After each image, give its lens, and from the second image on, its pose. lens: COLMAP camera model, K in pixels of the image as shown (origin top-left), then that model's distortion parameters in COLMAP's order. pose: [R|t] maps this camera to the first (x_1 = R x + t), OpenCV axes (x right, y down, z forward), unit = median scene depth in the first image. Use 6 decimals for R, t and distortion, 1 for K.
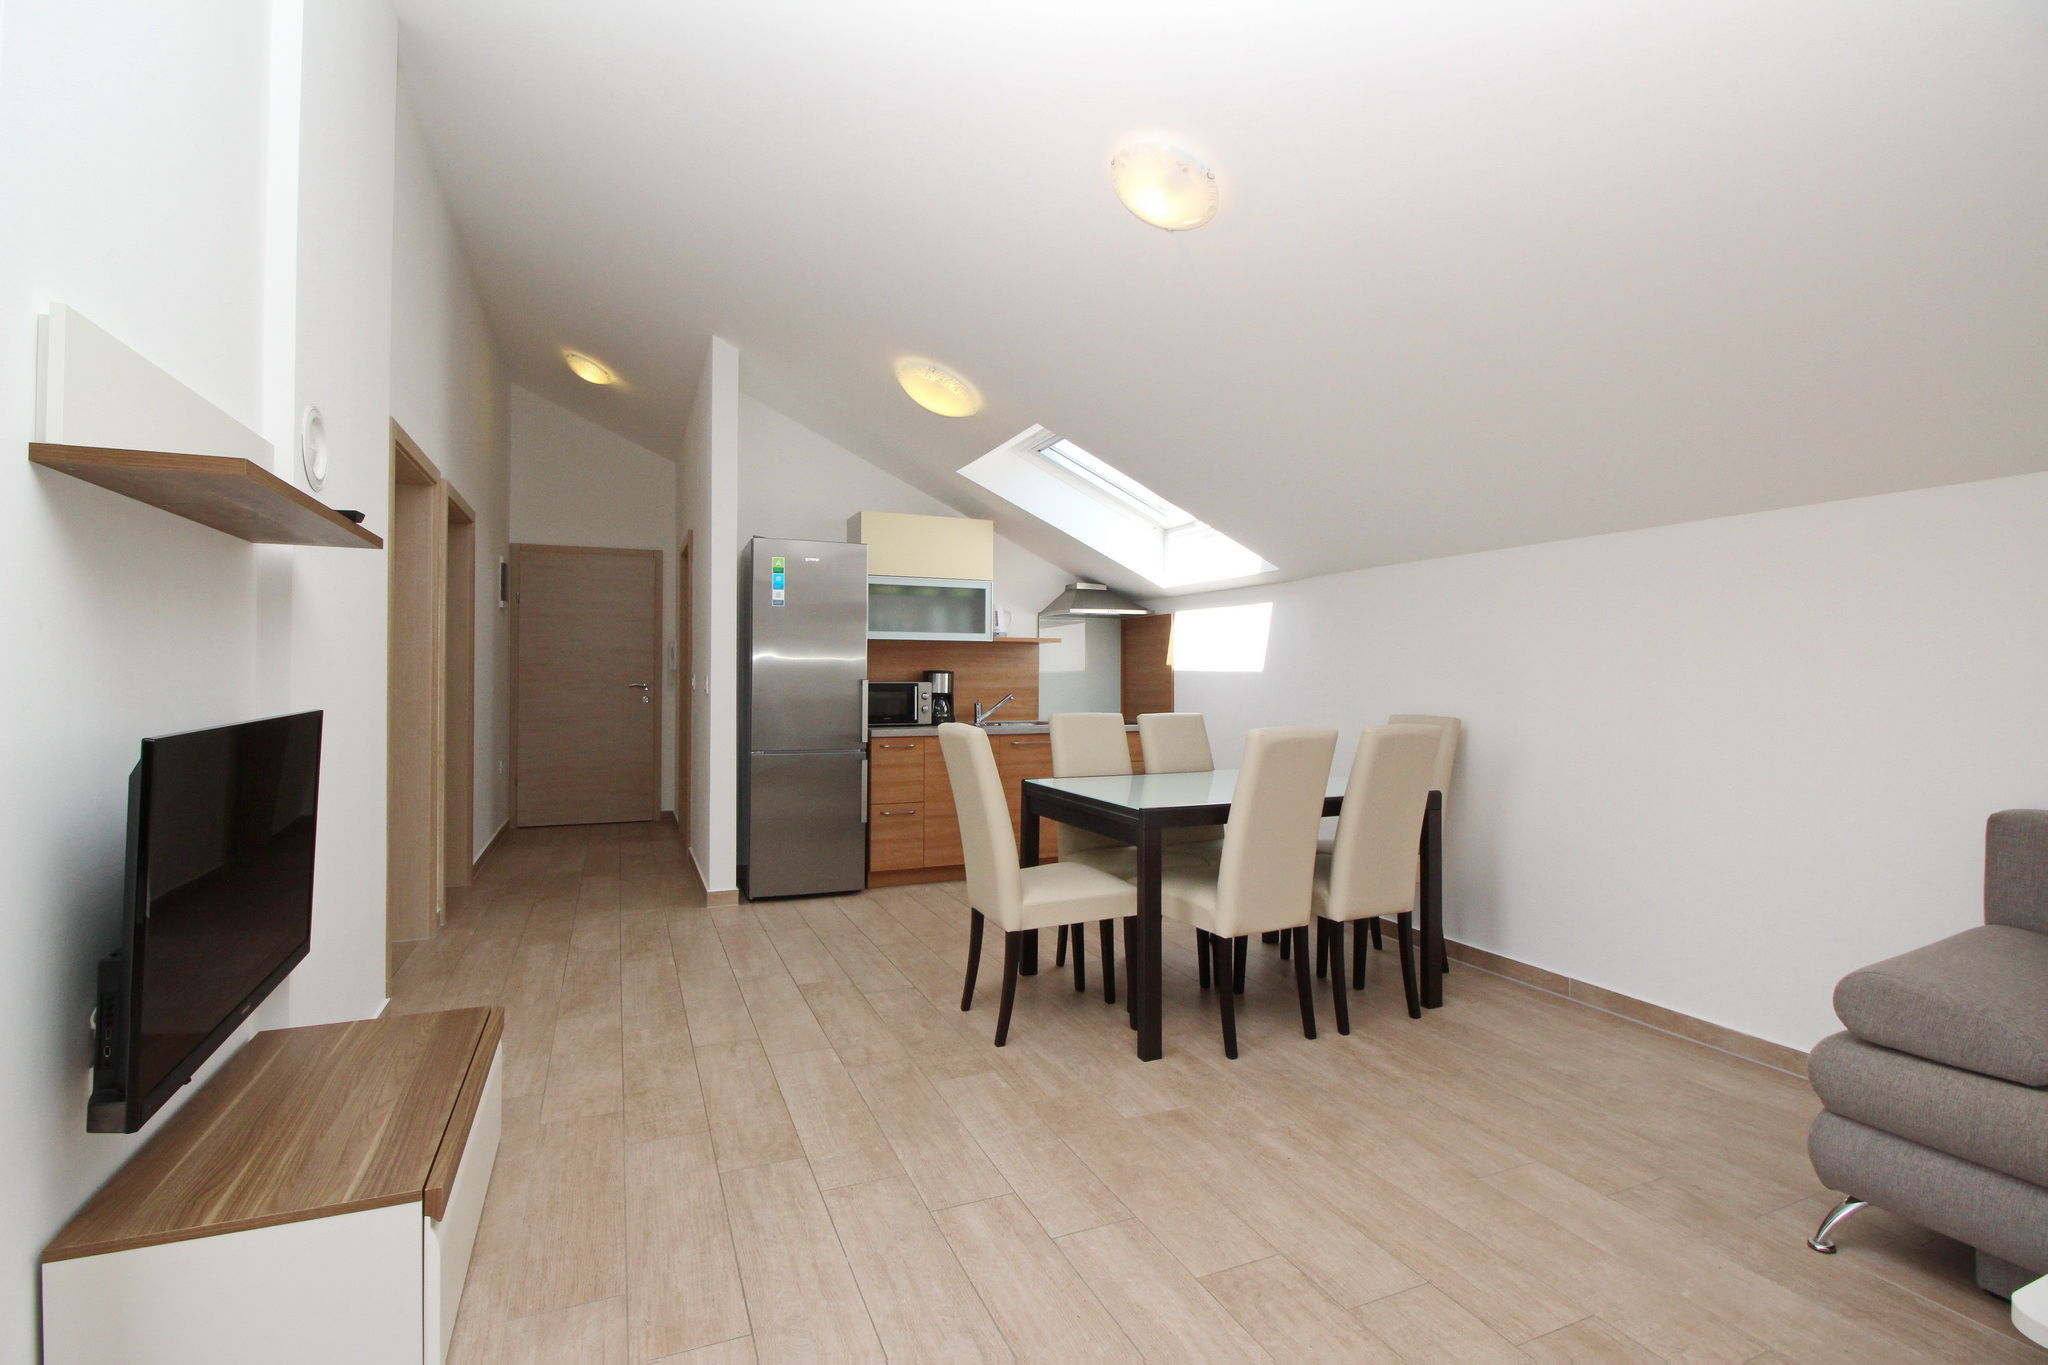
lens RADIAL K [[959.3, 0, 1013.9], [0, 959.3, 676.0], [0, 0, 1]] dist [-0.016031, -0.000523]
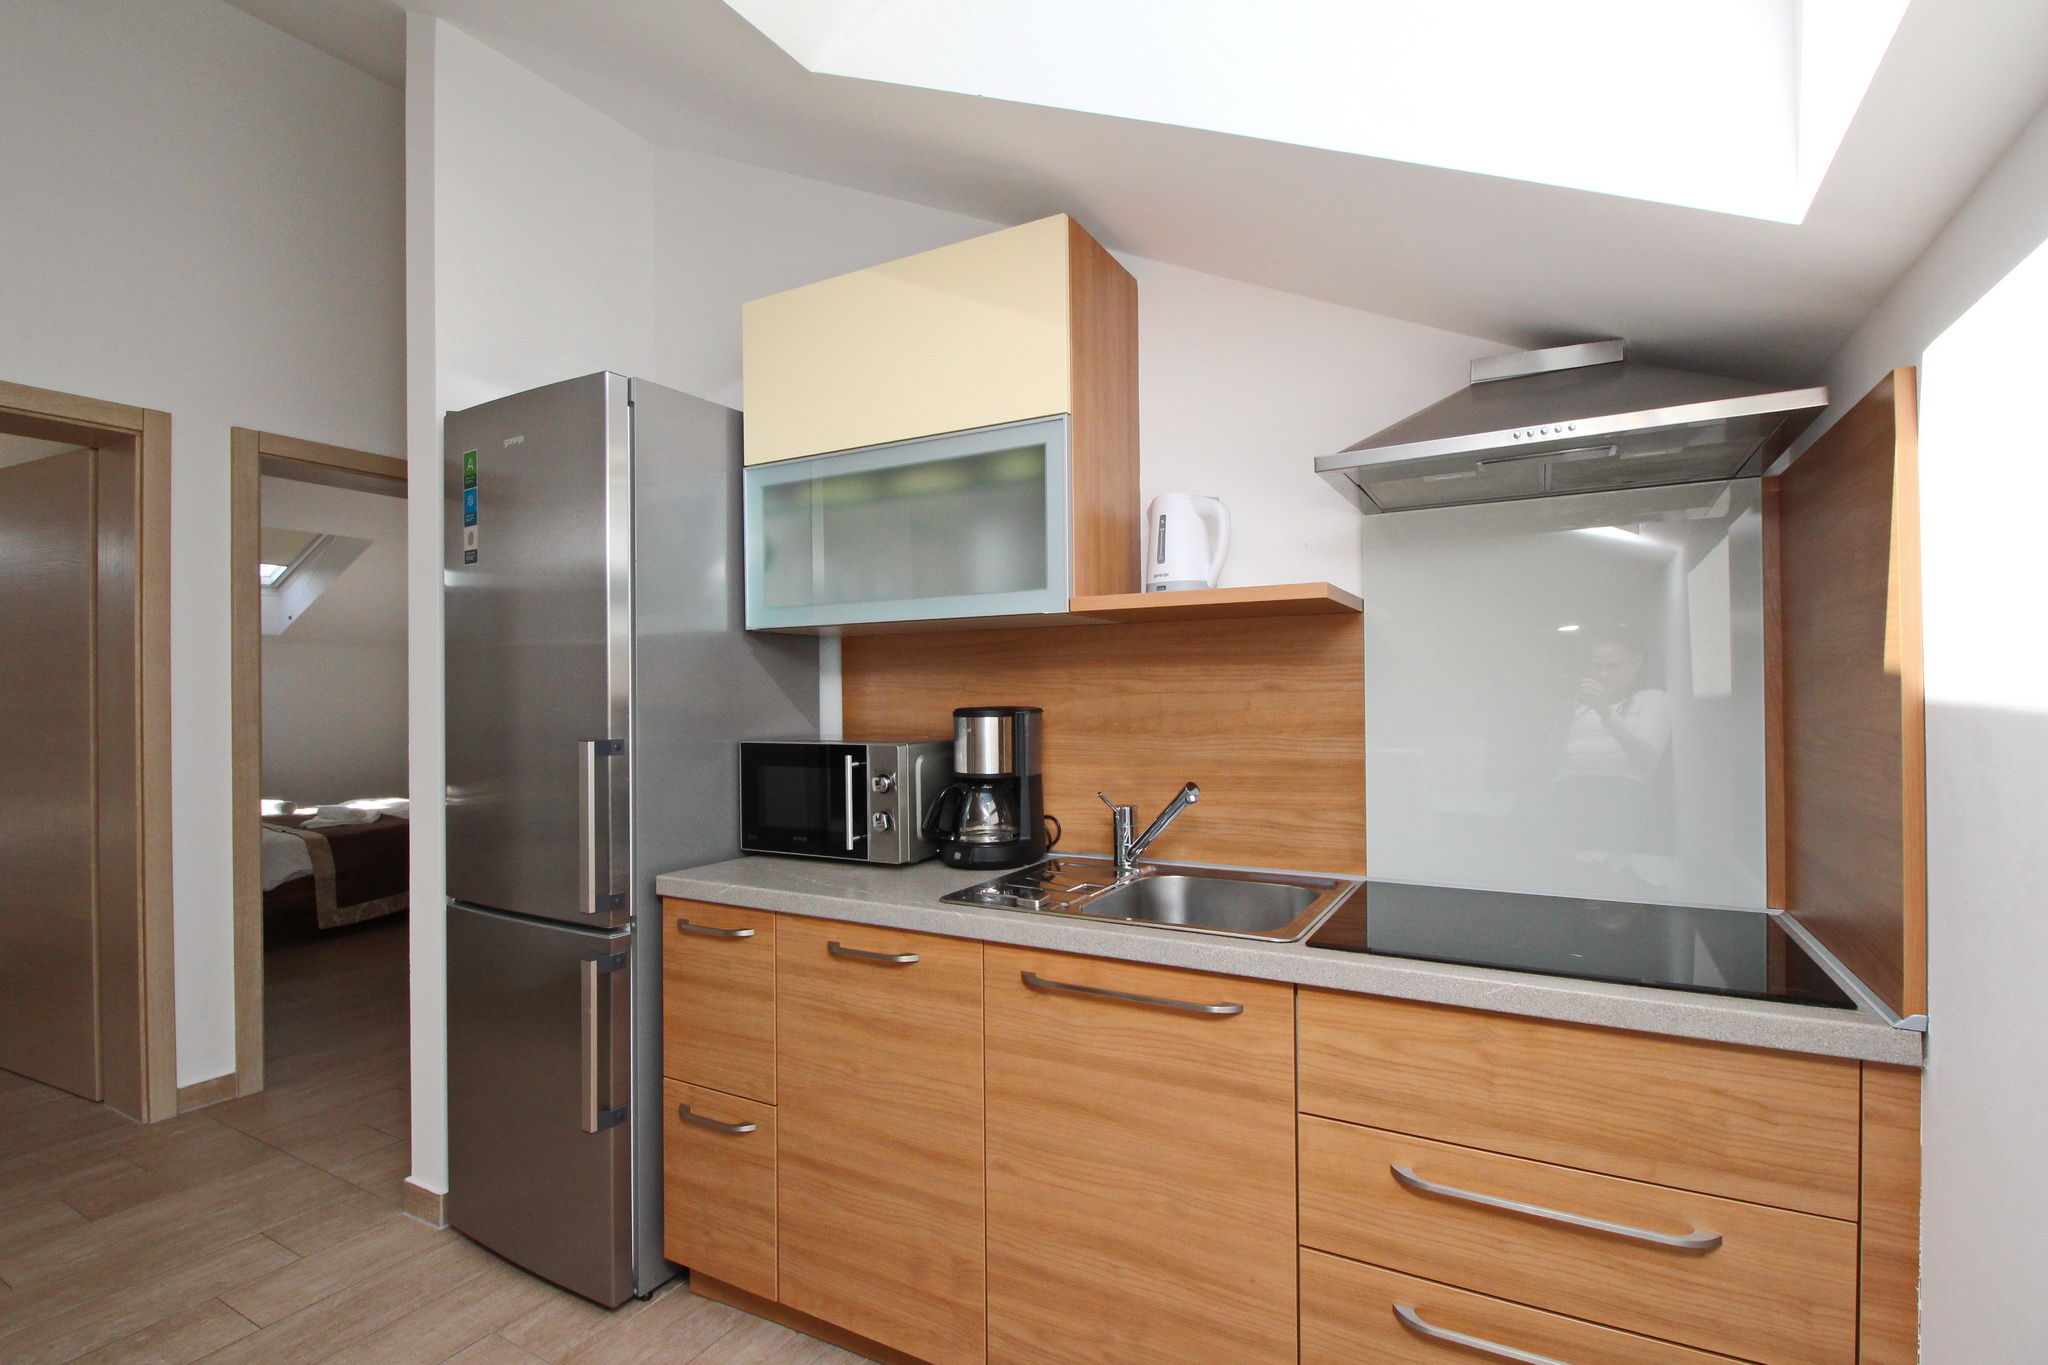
lens RADIAL K [[959.3, 0, 1027.1], [0, 959.3, 685.3], [0, 0, 1]] dist [-0.016031, -0.000523]
pose [[0.618558, -0.018614, -0.785519, 0.253641], [0.010662, 0.999826, -0.015297, -0.010050], [0.785667, 0.001087, 0.618649, 0.985268]]
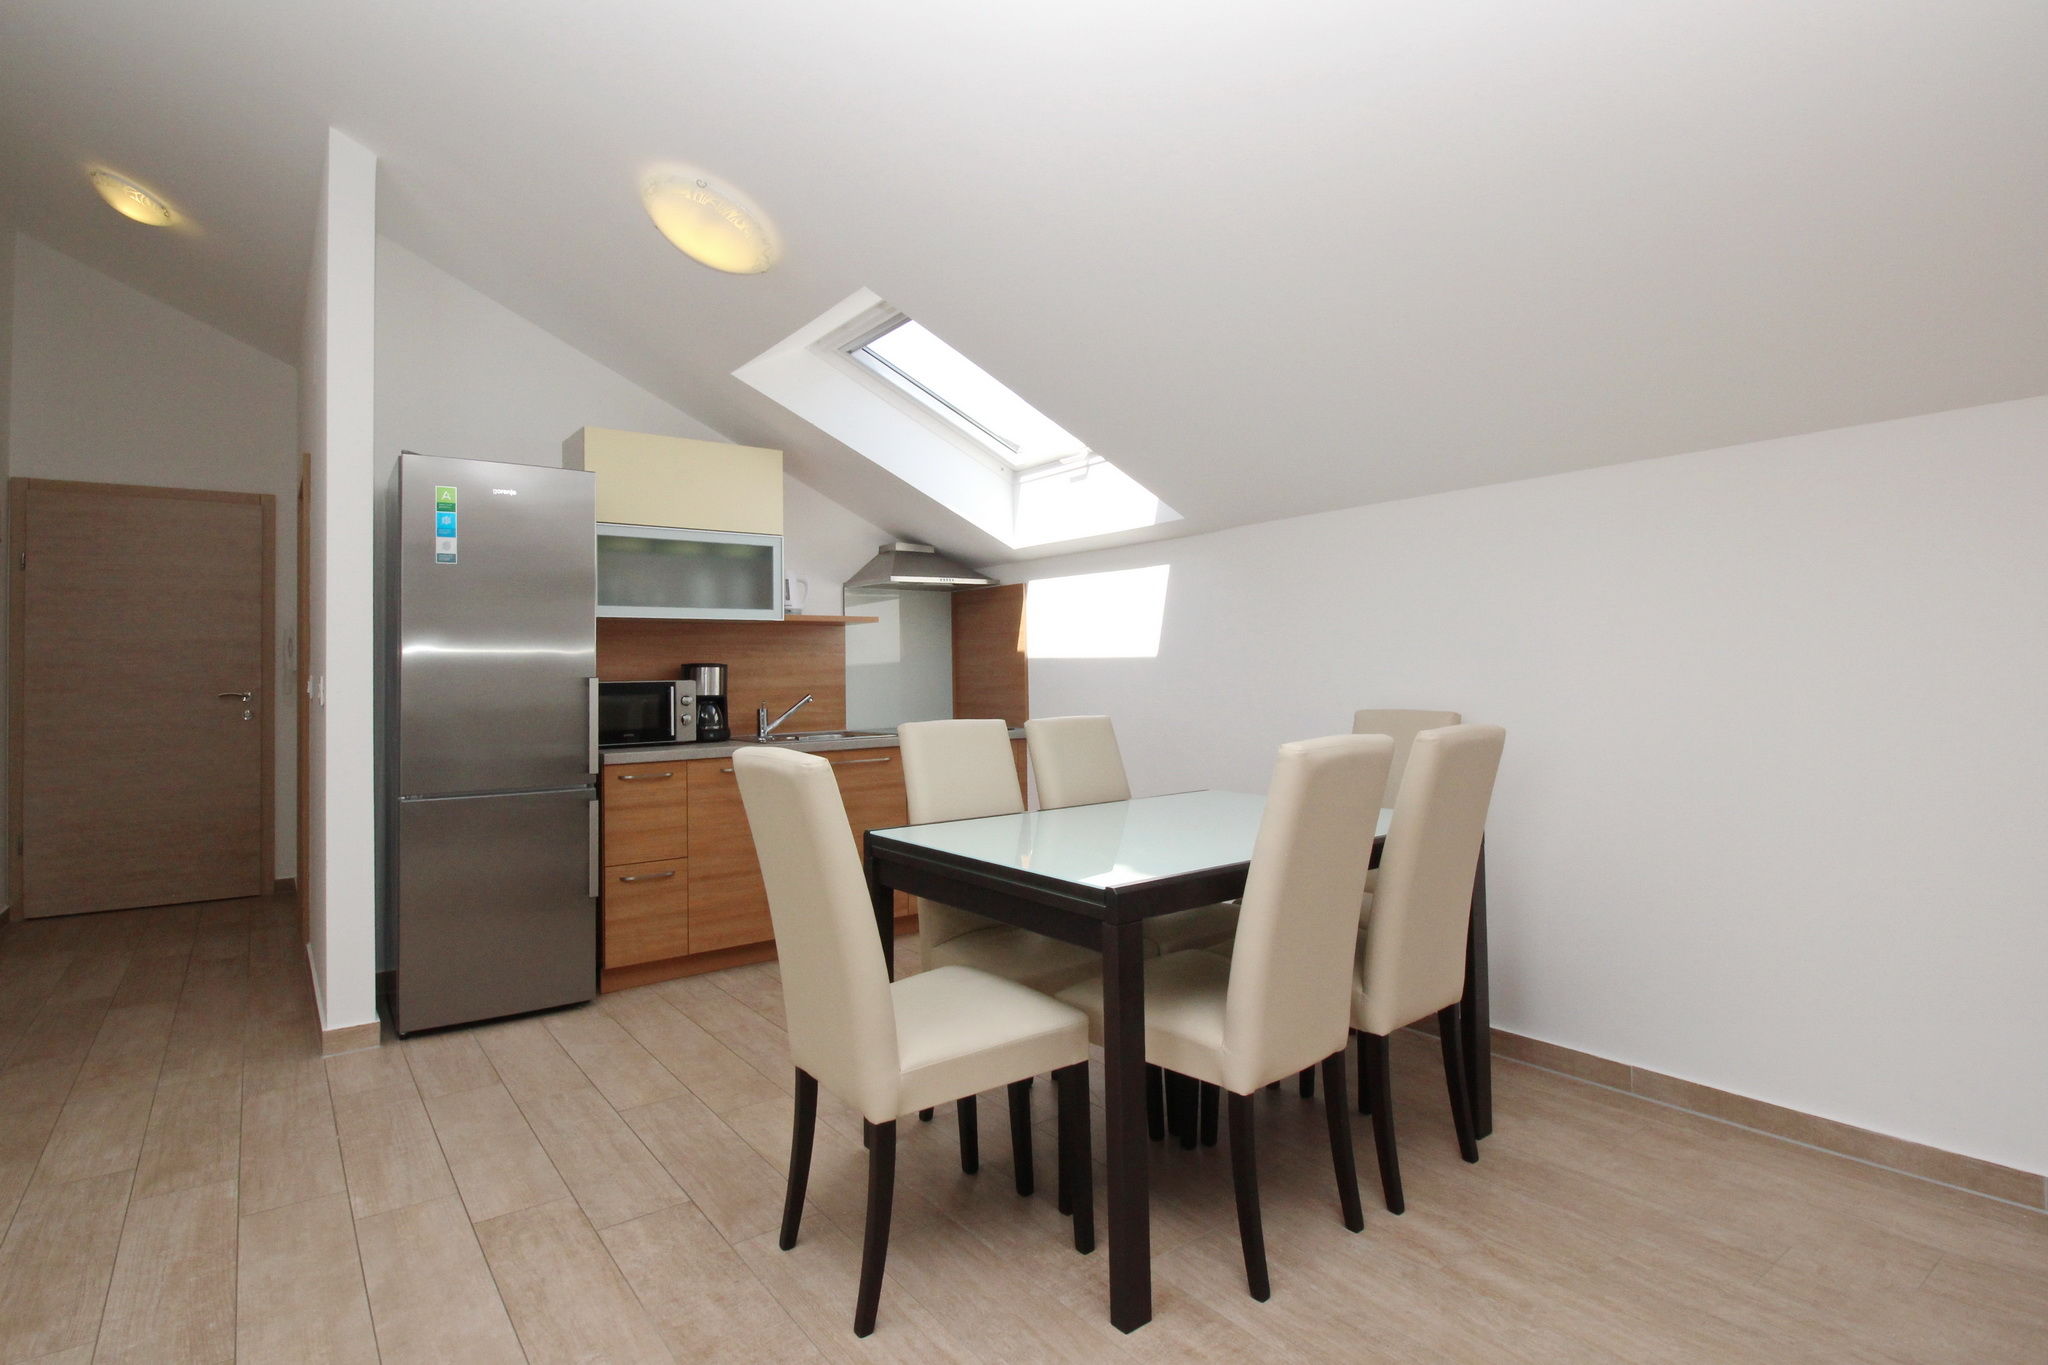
lens RADIAL K [[1026.5, 0, 1007.0], [0, 1026.5, 648.8], [0, 0, 1]] dist [-0.013690, -0.008151]
pose [[0.973031, -0.013373, 0.230288, -0.044634], [0.018726, 0.999603, -0.021071, 0.004583], [-0.229915, 0.024815, 0.972894, 0.278683]]
